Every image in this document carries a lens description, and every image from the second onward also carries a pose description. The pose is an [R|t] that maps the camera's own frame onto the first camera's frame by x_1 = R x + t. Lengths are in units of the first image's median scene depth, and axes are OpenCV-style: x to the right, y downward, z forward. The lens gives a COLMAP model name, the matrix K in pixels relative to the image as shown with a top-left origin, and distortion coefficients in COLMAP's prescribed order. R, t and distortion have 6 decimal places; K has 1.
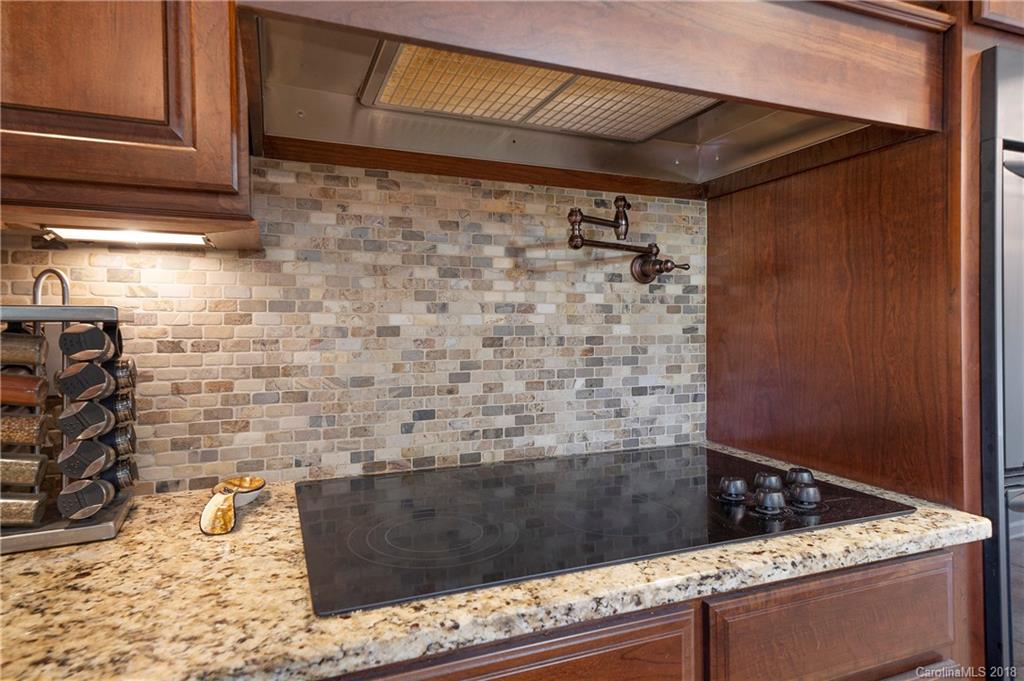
lens RADIAL K [[573.6, 0, 514.7], [0, 573.6, 326.2], [0, 0, 1]] dist [0.024589, 0.000728]
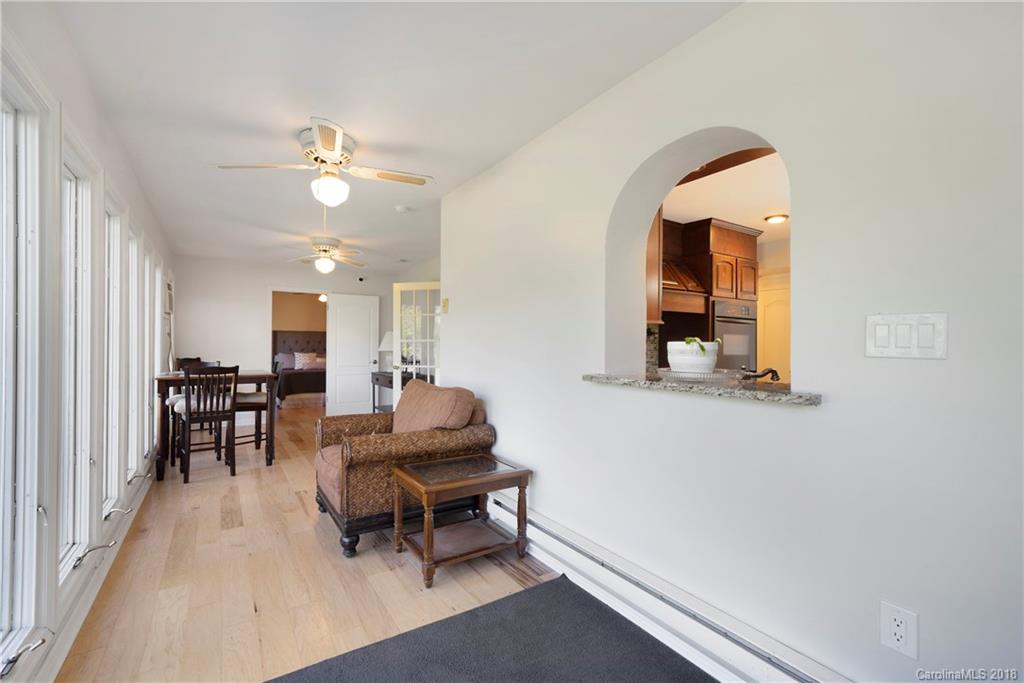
lens RADIAL K [[439.8, 0, 514.8], [0, 439.8, 342.0], [0, 0, 1]] dist [-0.001566, -0.000079]
pose [[0.982387, 0.005911, 0.186763, -1.519427], [-0.004757, 0.999967, -0.006625, -0.011954], [-0.186795, 0.005620, 0.982383, -2.278757]]
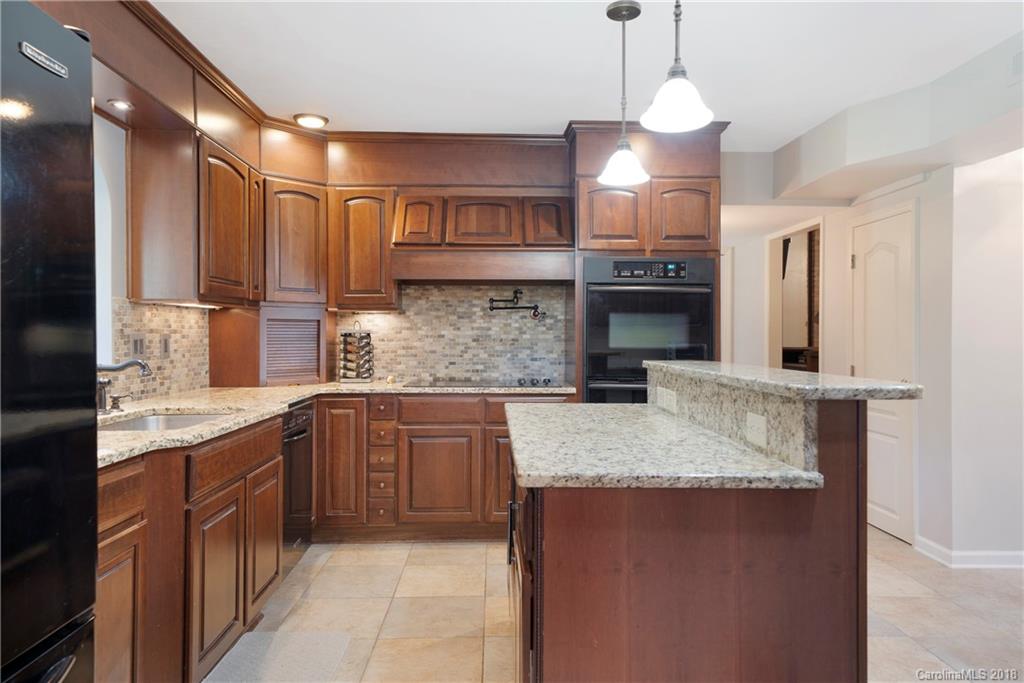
lens RADIAL K [[677.4, 0, 511.4], [0, 677.4, 338.8], [0, 0, 1]] dist [0.021894, 0.003121]
pose [[0.935277, 0.007006, -0.353847, 1.419569], [-0.005064, 0.999967, 0.006414, -0.002925], [0.353880, -0.004207, 0.935281, -2.284858]]
